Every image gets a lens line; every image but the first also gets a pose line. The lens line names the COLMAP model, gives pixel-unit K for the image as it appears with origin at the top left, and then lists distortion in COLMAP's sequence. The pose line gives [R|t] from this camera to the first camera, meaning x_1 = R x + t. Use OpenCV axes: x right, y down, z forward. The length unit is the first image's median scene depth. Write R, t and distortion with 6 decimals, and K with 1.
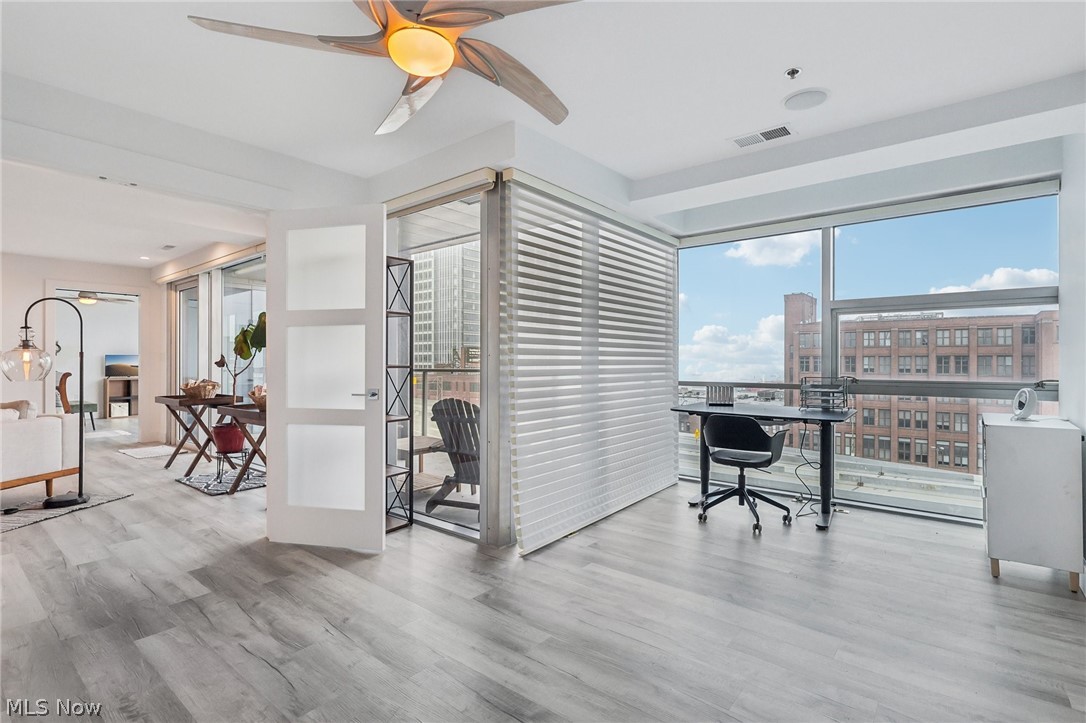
lens RADIAL K [[513.9, 0, 543.0], [0, 513.9, 361.5], [0, 0, 1]] dist [0.003884, 0.000592]
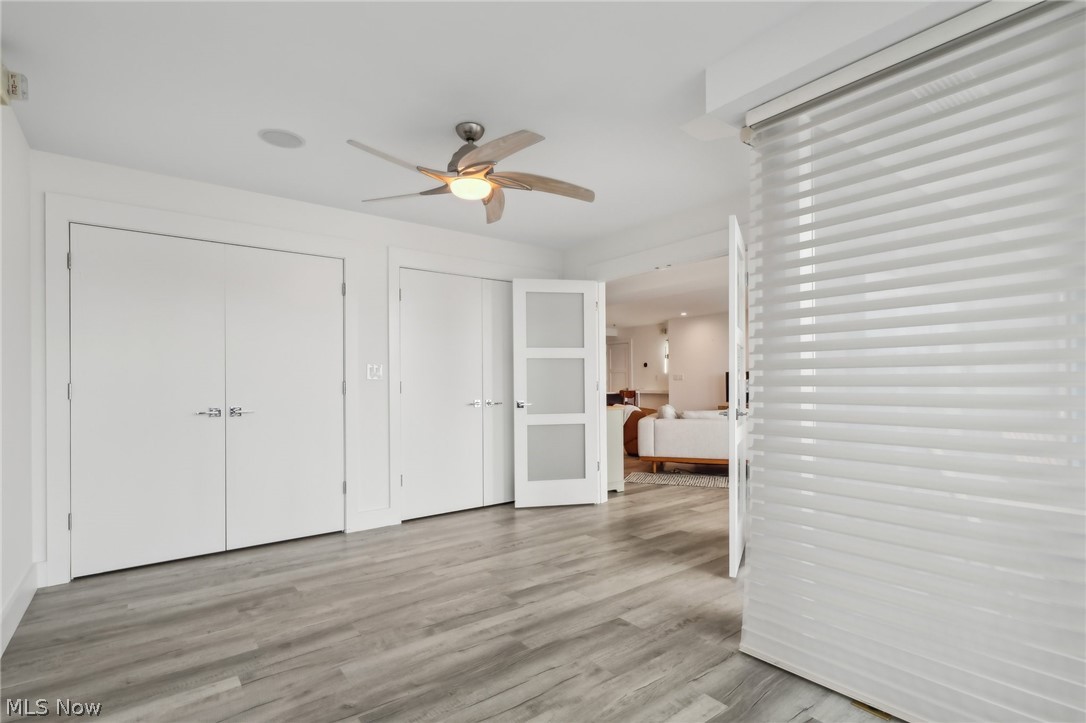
lens RADIAL K [[513.9, 0, 543.0], [0, 513.9, 361.5], [0, 0, 1]] dist [0.003884, 0.000592]
pose [[-0.203544, -0.034798, -0.978447, 0.825184], [-0.004103, 0.999390, -0.034689, 0.000281], [0.979057, -0.003046, -0.203562, 0.989804]]
